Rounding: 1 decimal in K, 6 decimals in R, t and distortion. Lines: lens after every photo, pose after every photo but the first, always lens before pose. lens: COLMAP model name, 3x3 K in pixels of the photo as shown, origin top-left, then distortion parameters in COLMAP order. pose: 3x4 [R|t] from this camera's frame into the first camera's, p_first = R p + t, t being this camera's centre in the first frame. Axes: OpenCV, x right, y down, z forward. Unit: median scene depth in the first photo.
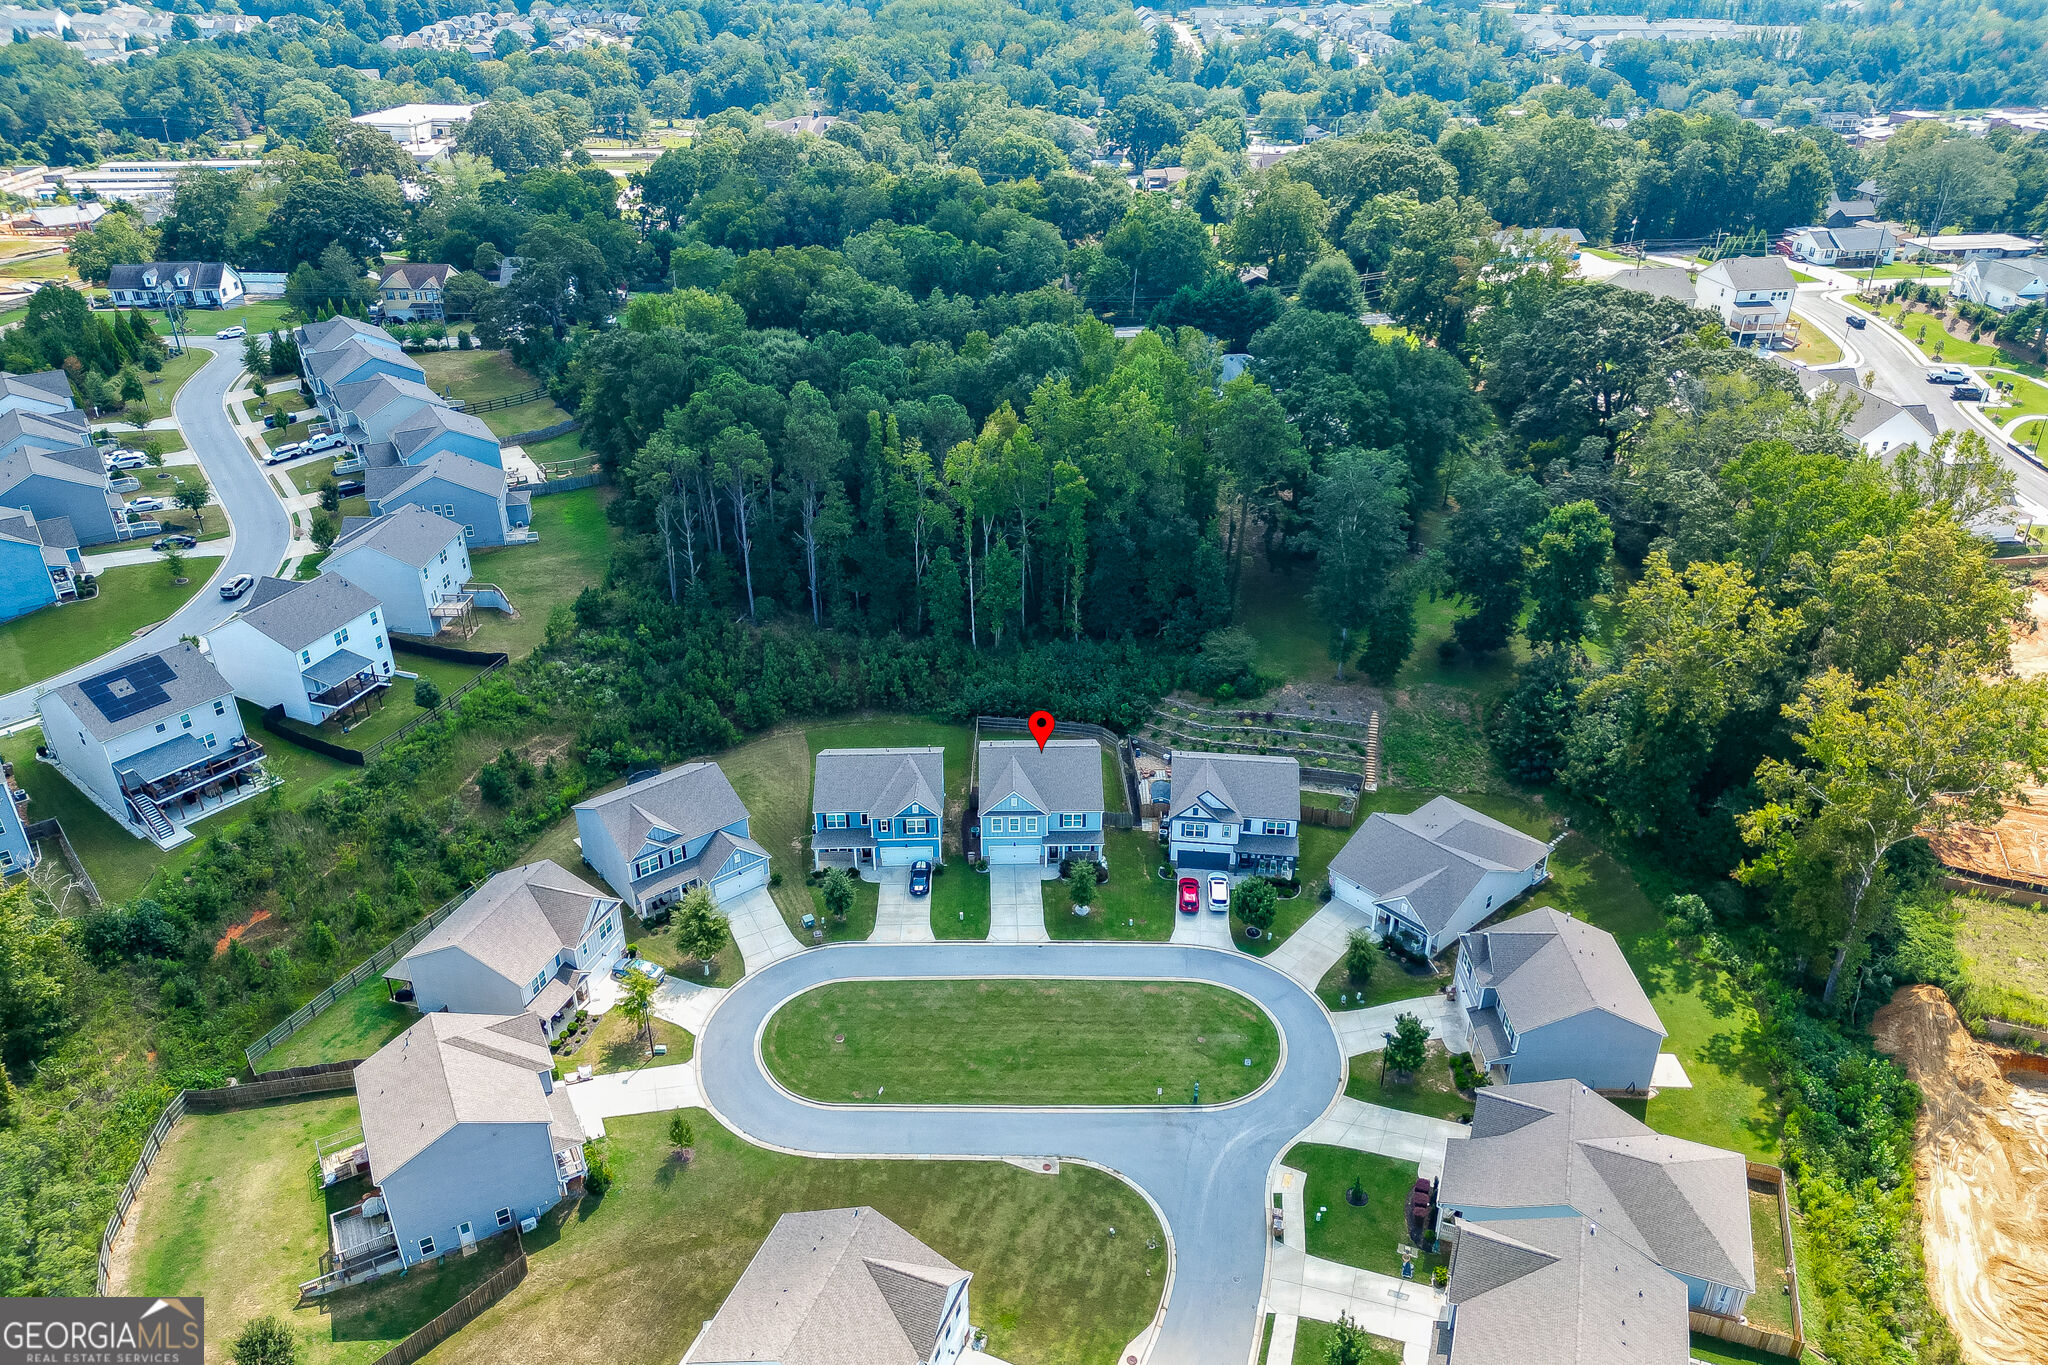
lens RADIAL K [[1475.7, 0, 1036.6], [0, 1475.7, 692.5], [0, 0, 1]] dist [0.056674, -0.049260]
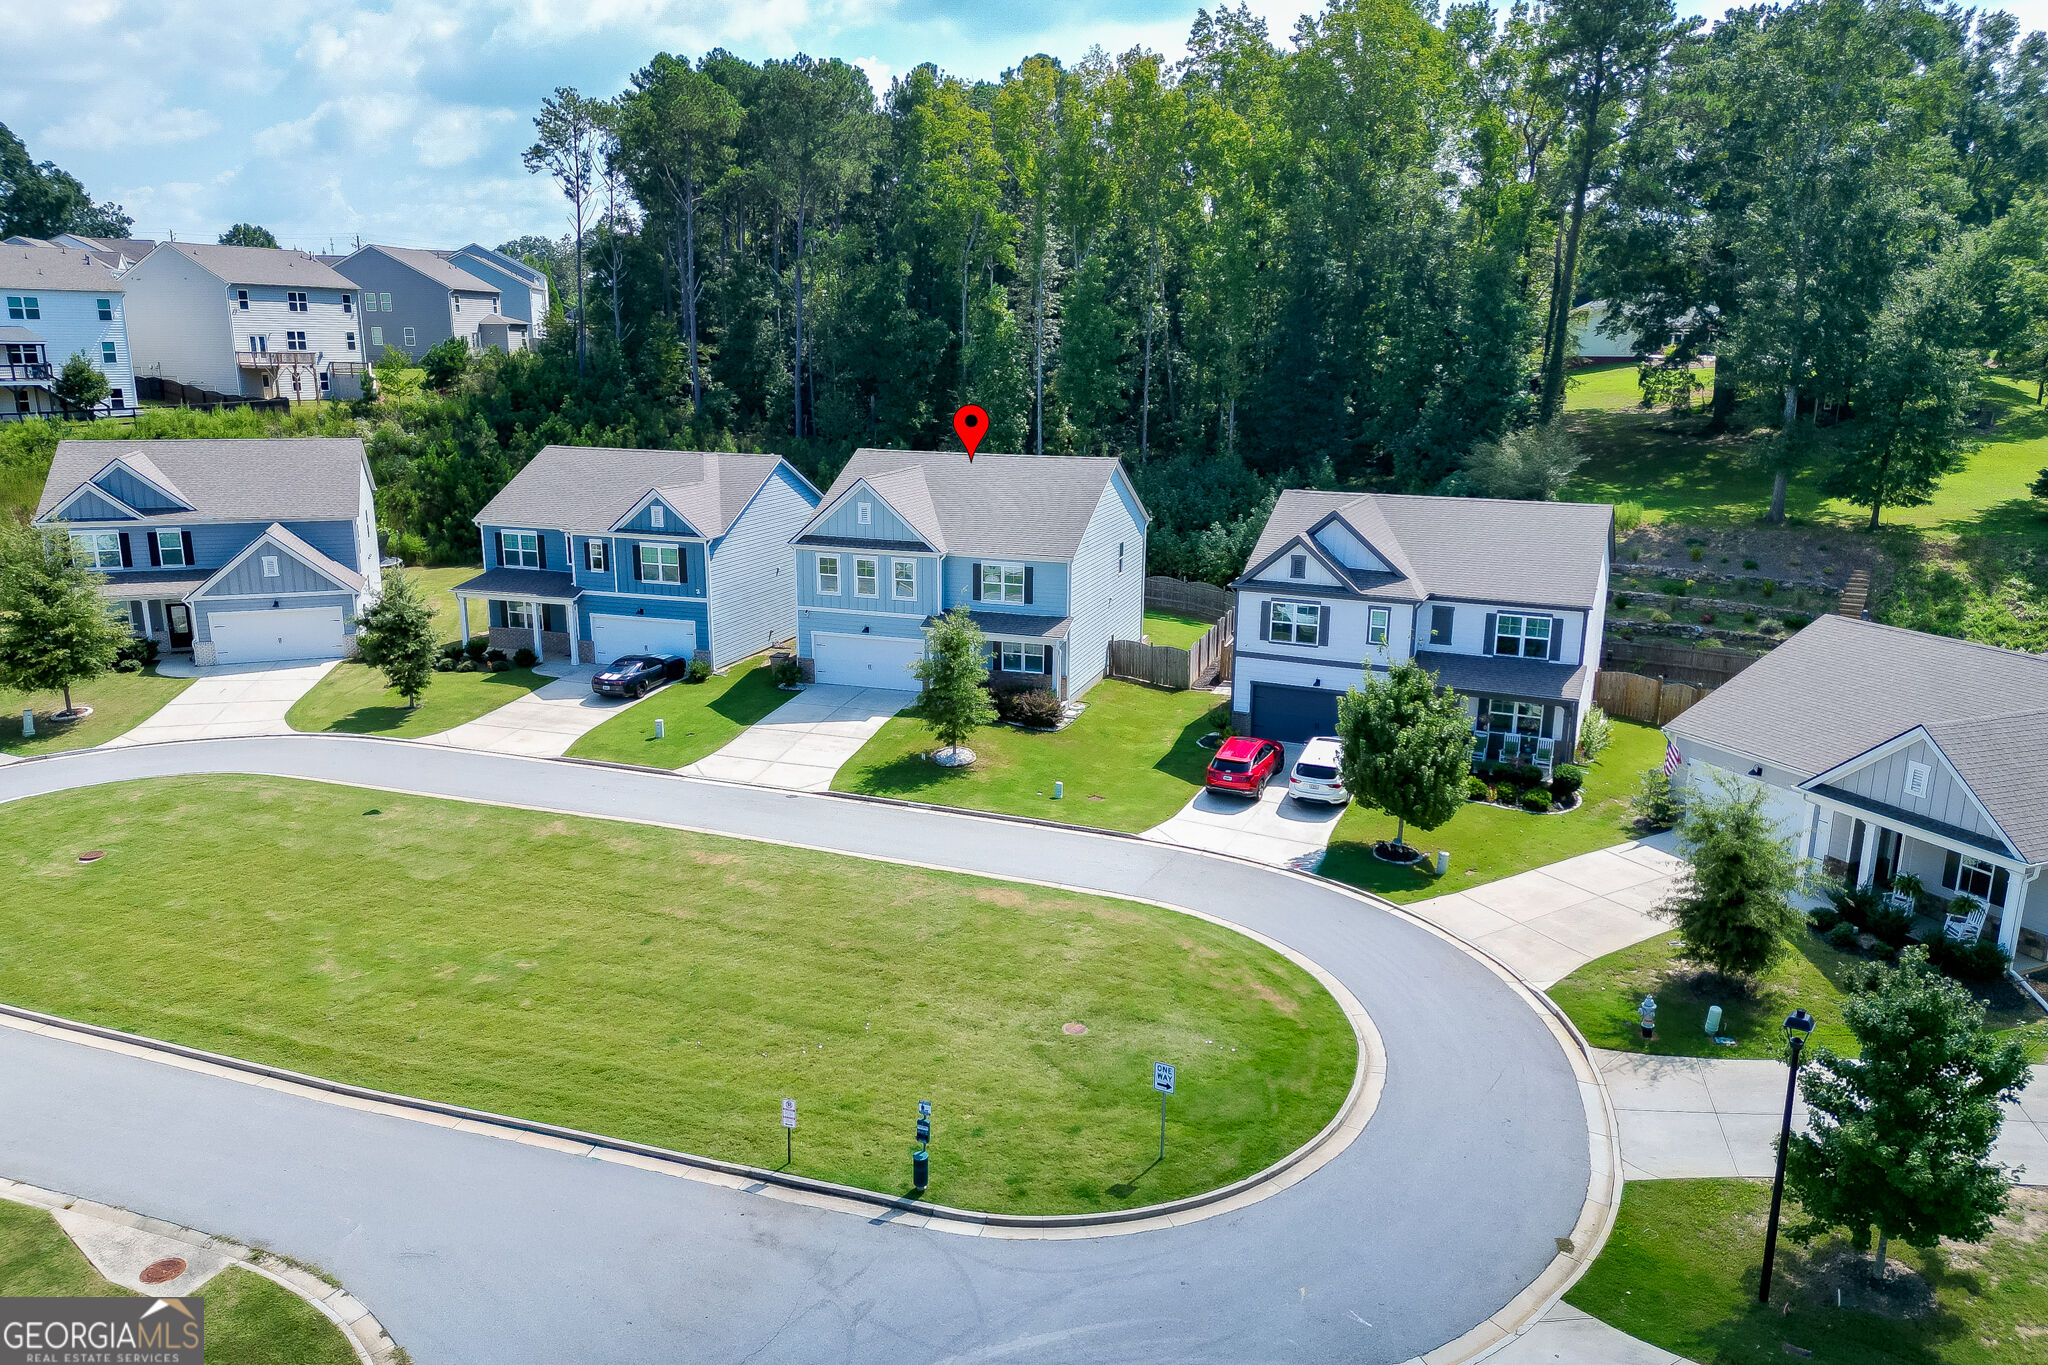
lens RADIAL K [[1475.7, 0, 1015.7], [0, 1475.7, 671.5], [0, 0, 1]] dist [0.056674, -0.049260]
pose [[0.942217, 0.083835, -0.324344, 0.163951], [-0.168441, 0.955453, -0.242358, 0.210150], [0.289577, 0.282987, 0.914365, 0.632213]]
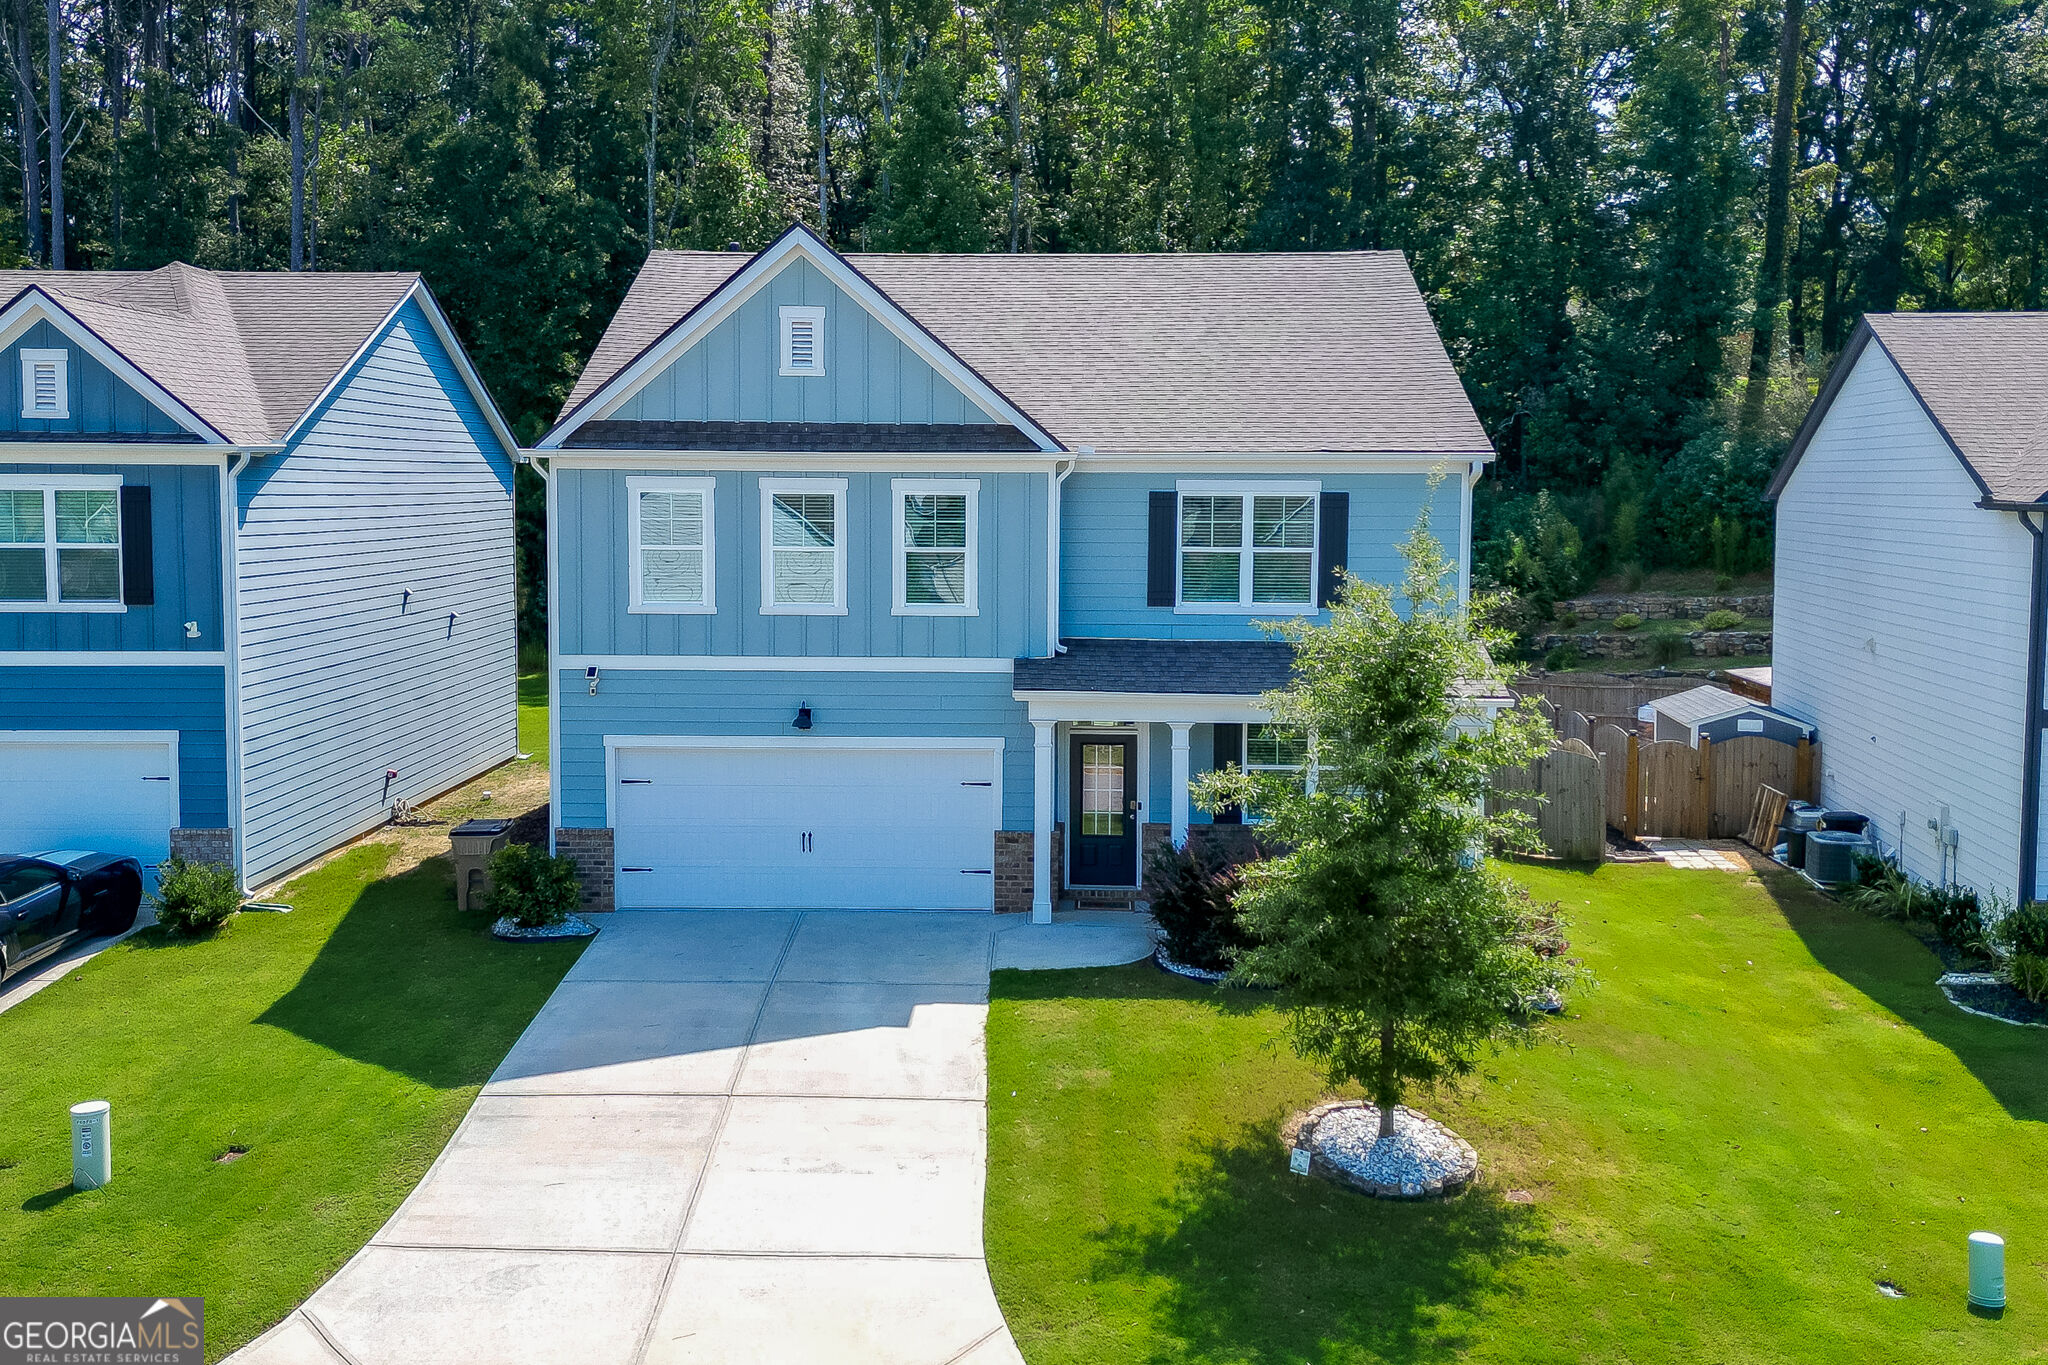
lens RADIAL K [[1877.7, 0, 1011.7], [0, 1877.7, 576.7], [0, 0, 1]] dist [0.064430, -0.024312]
pose [[0.998548, 0.008460, -0.053210, 0.012424], [-0.030588, 0.902019, -0.430612, 0.163030], [0.044353, 0.431614, 0.900967, 0.848842]]
